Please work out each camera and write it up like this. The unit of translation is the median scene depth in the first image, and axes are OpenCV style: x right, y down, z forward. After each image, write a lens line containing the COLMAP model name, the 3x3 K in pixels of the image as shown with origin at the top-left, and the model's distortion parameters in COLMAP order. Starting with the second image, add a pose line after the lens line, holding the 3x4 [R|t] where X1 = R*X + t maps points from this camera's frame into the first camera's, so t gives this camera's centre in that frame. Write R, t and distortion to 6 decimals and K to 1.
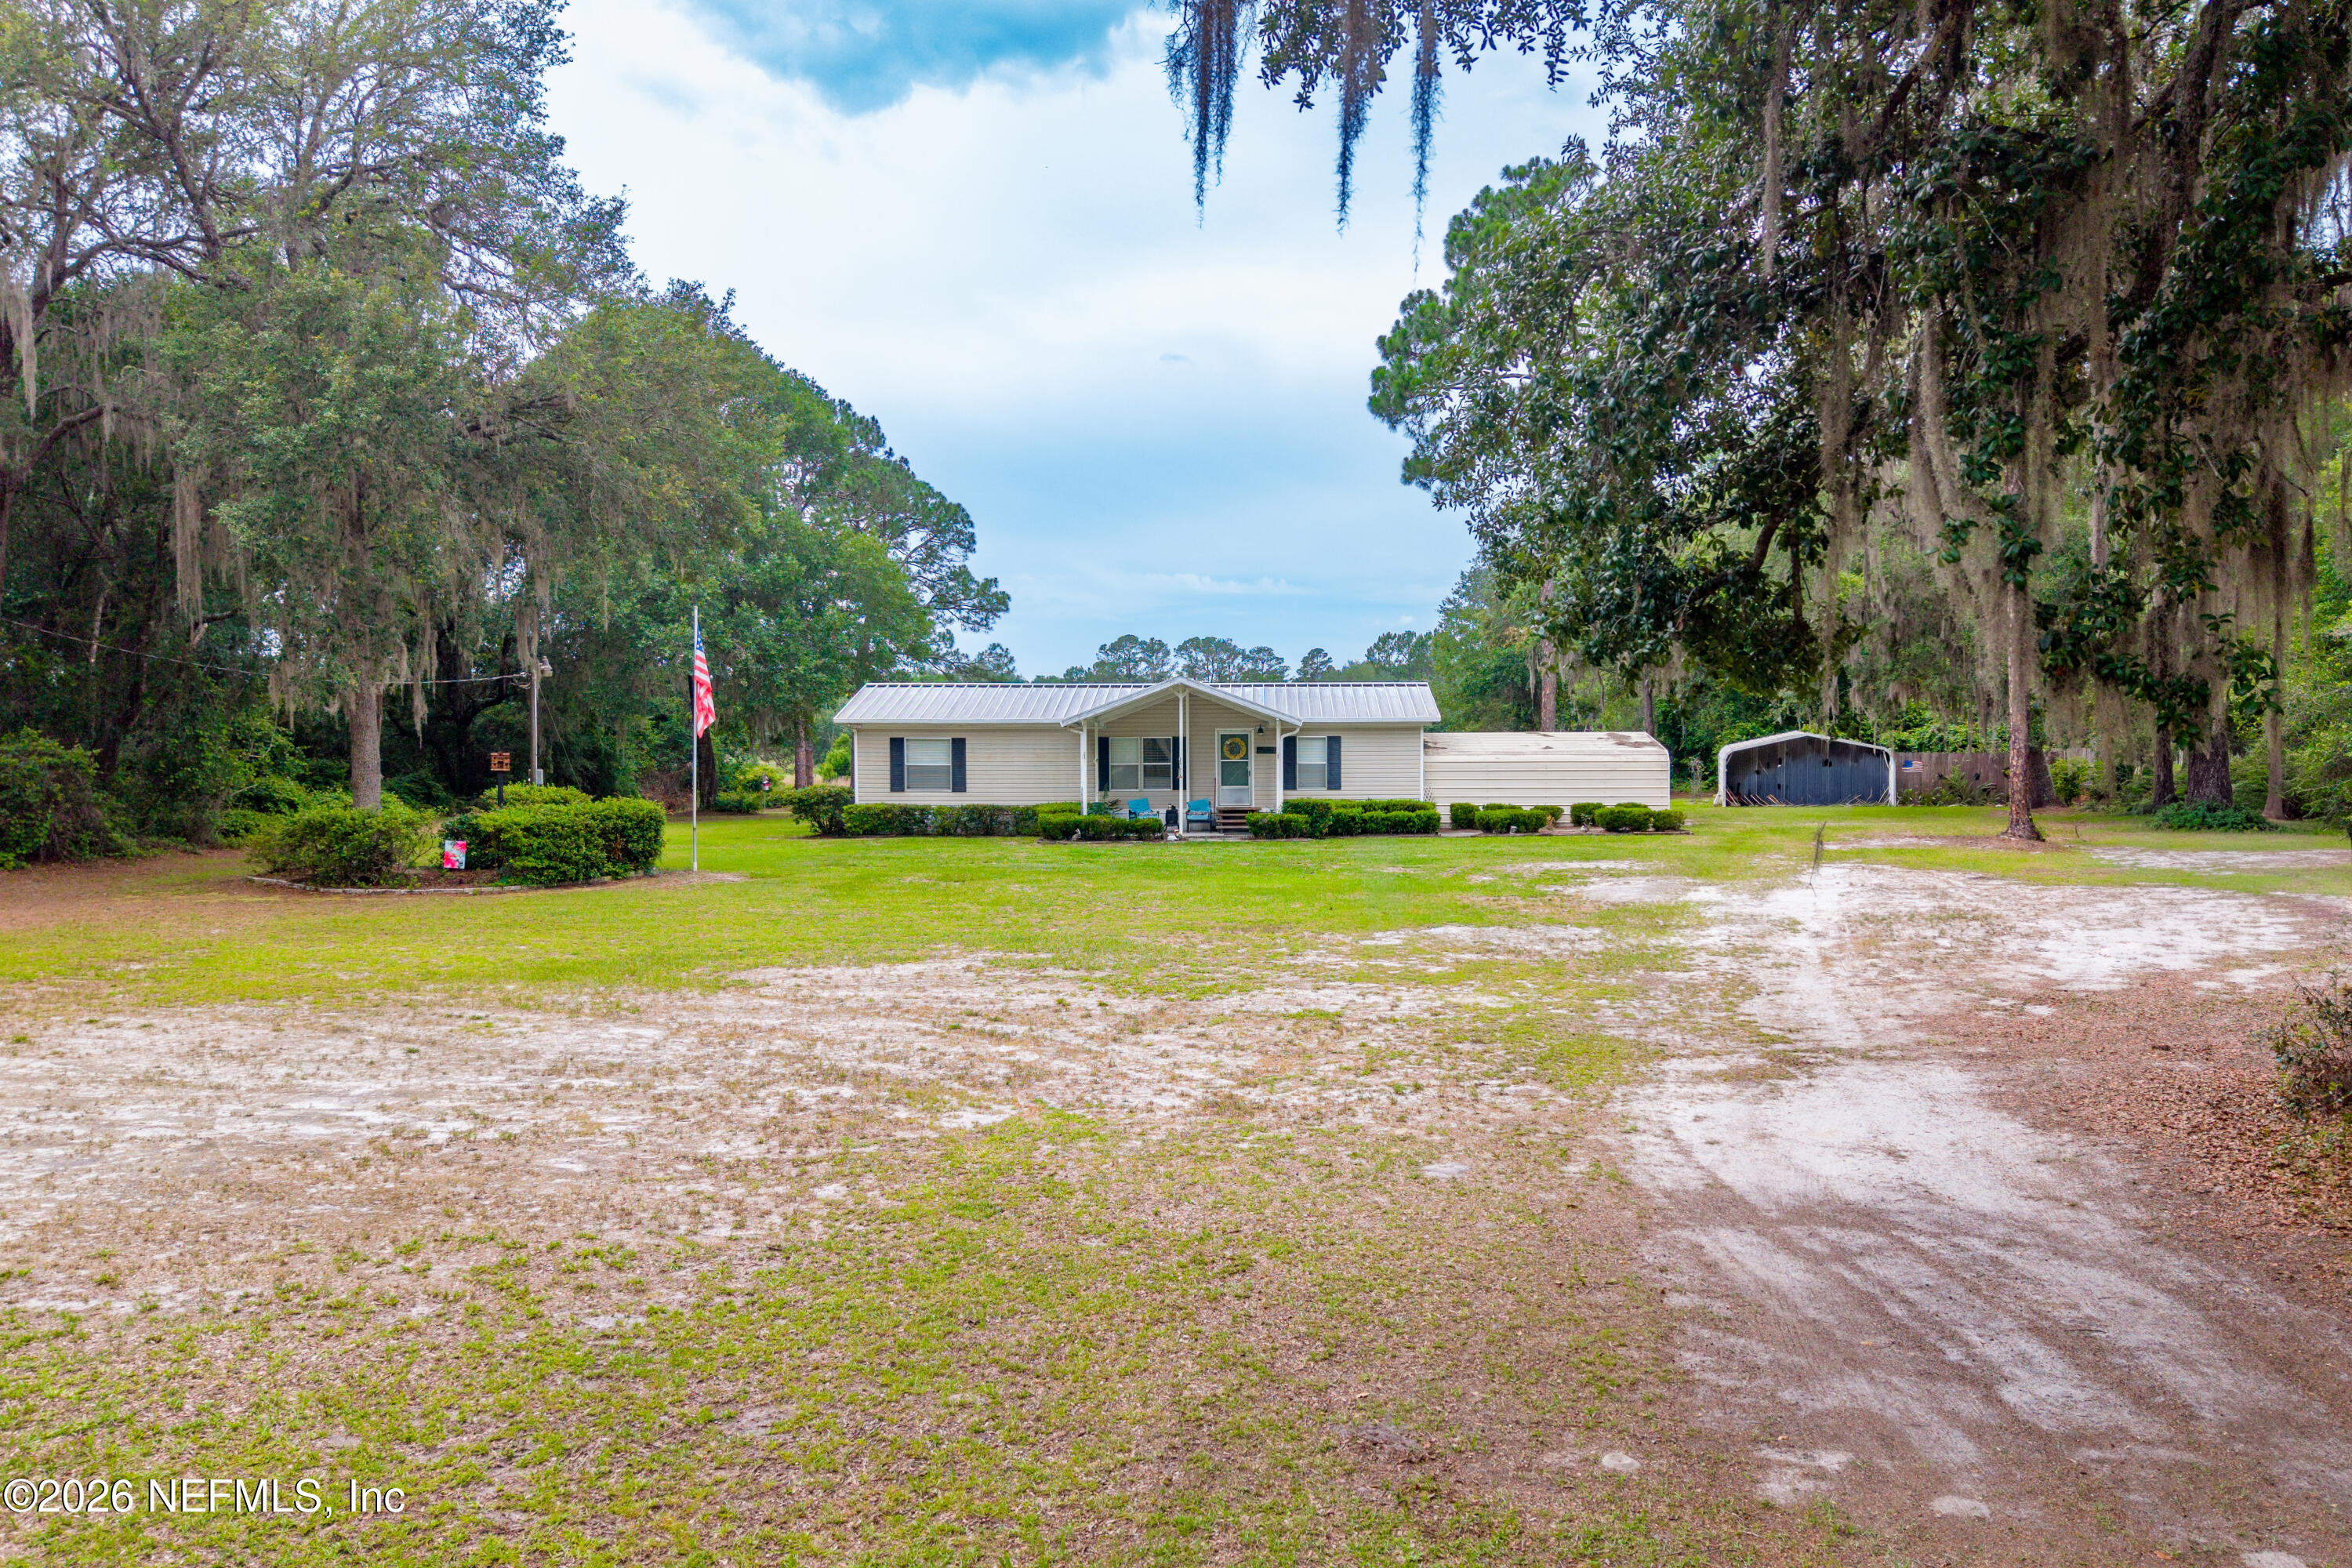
lens RADIAL K [[1665.8, 0, 1293.4], [0, 1665.8, 786.9], [0, 0, 1]] dist [0.083293, -0.001093]
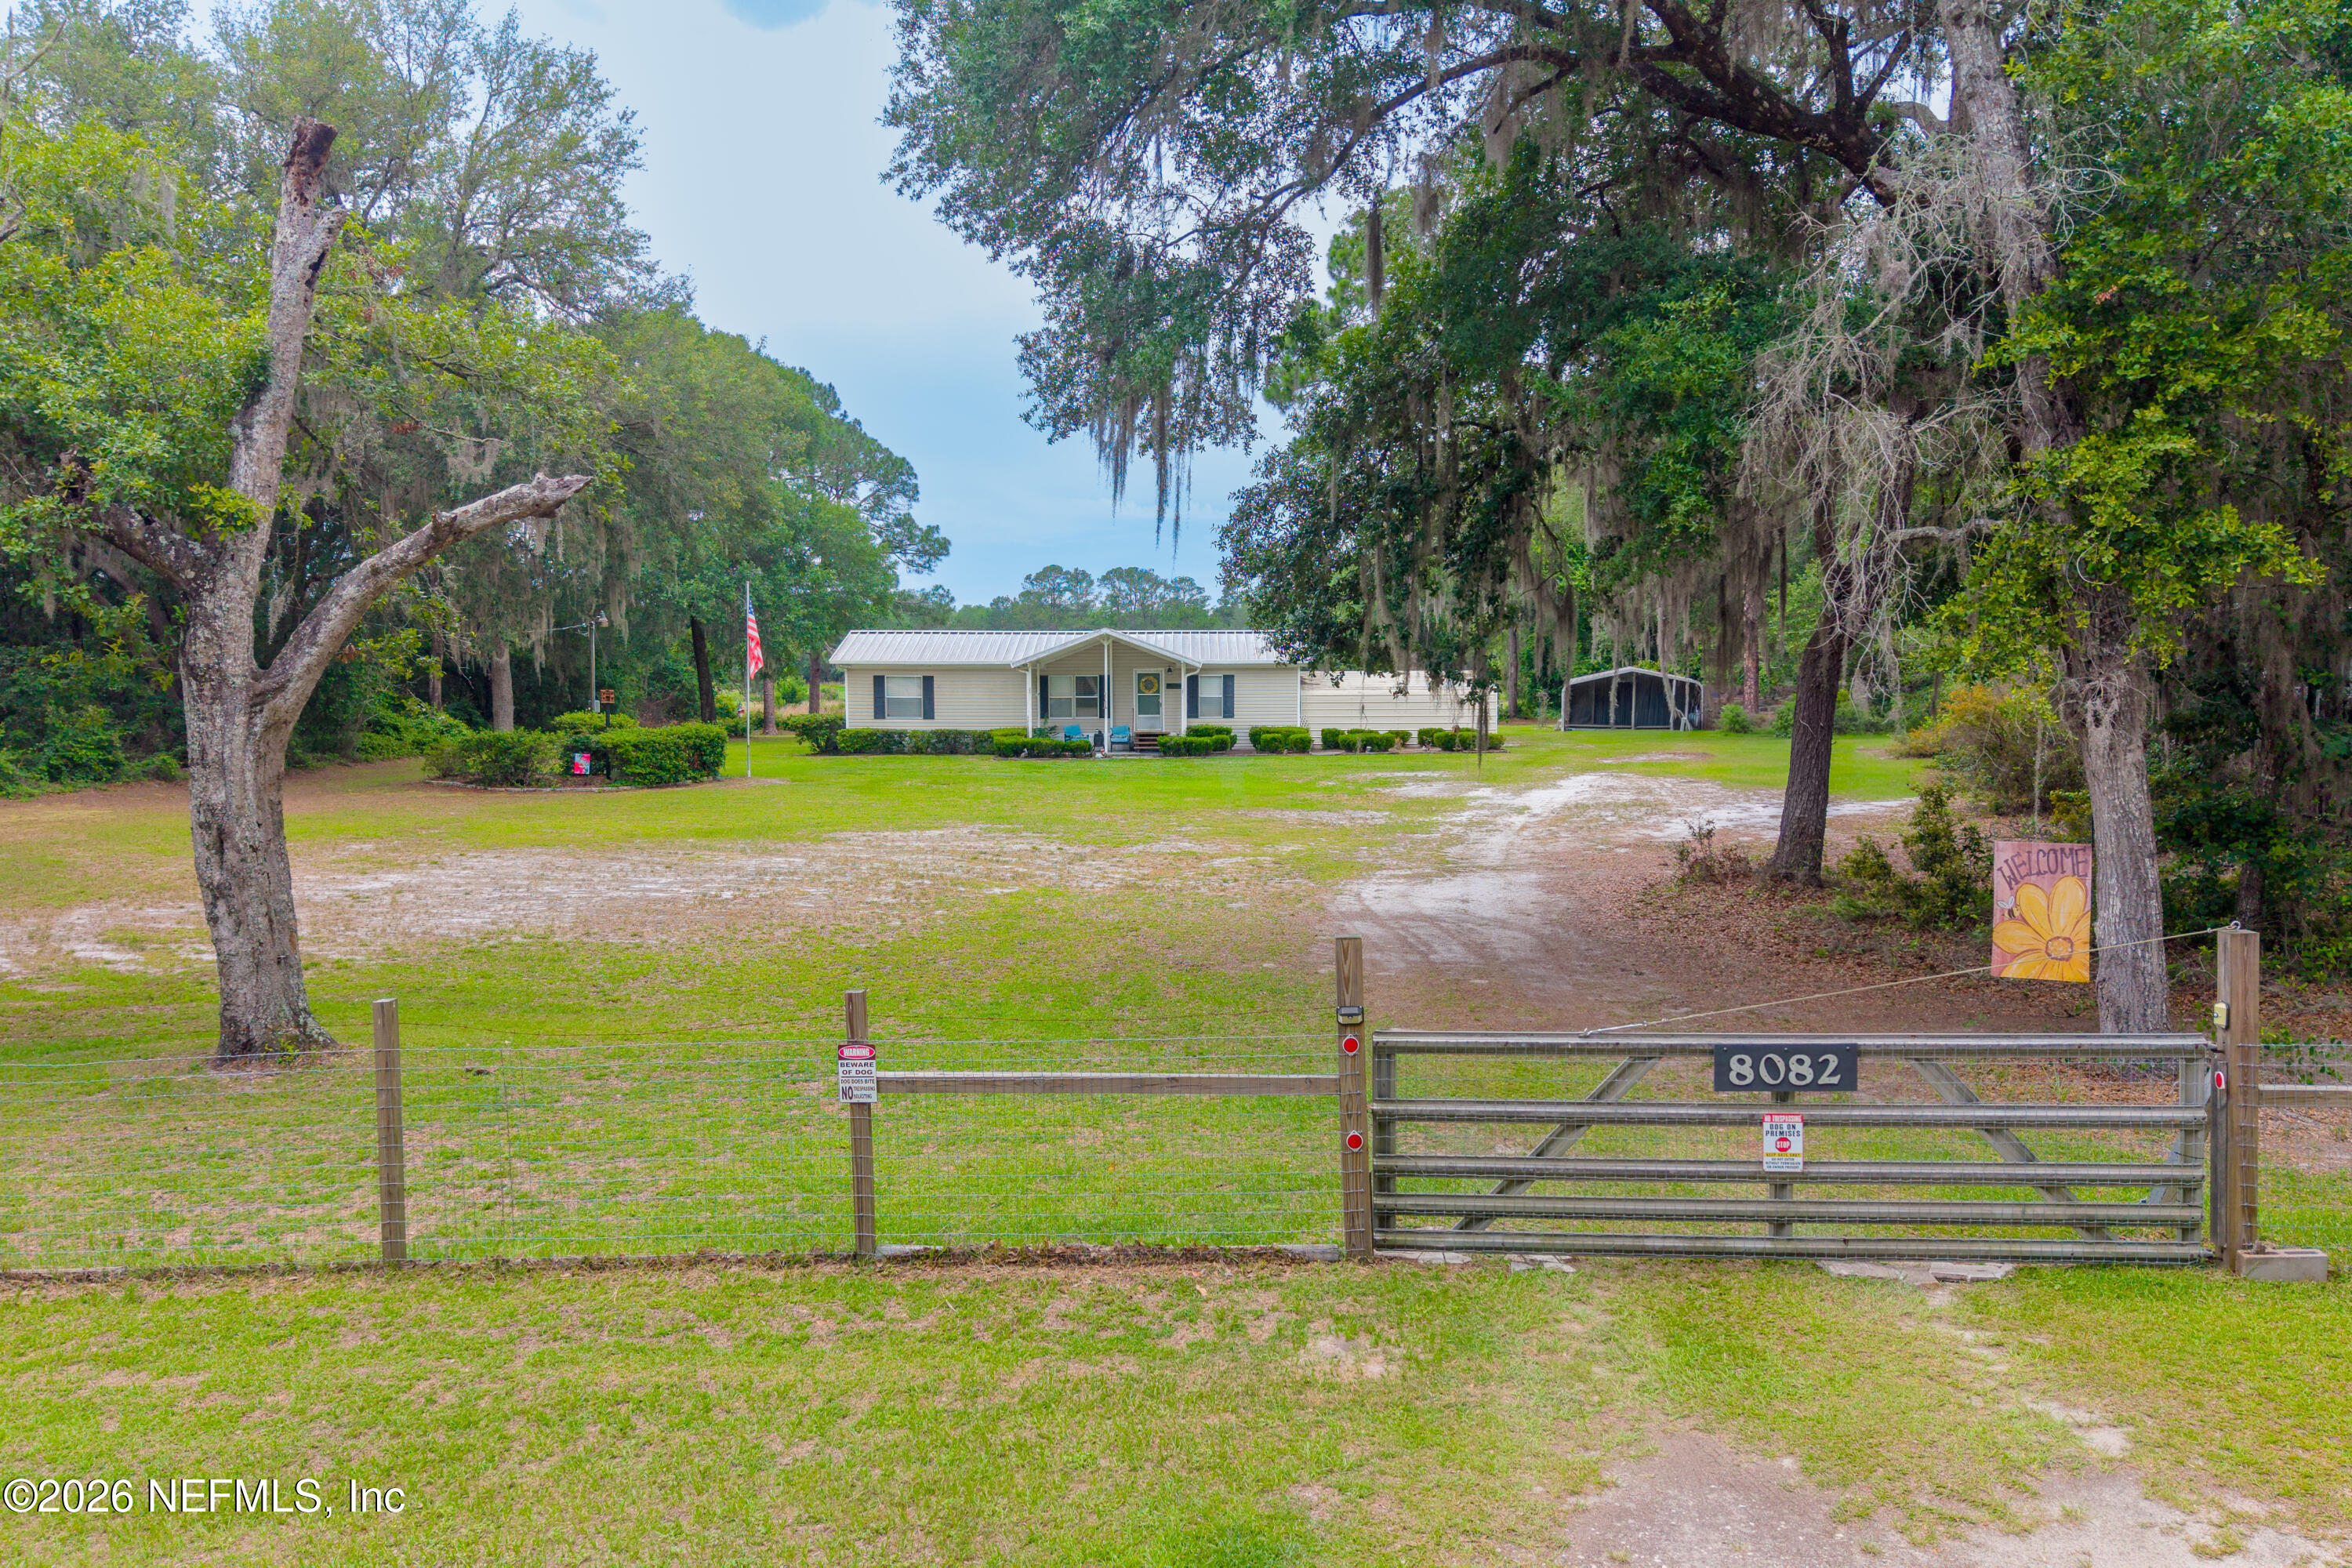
lens RADIAL K [[1619.7, 0, 1222.0], [0, 1619.7, 782.5], [0, 0, 1]] dist [0.067845, -0.000450]
pose [[0.999989, 0.000468, 0.004751, 0.013975], [-0.000669, 0.999105, 0.042293, -0.001110], [-0.004727, -0.042295, 0.999094, -0.219656]]
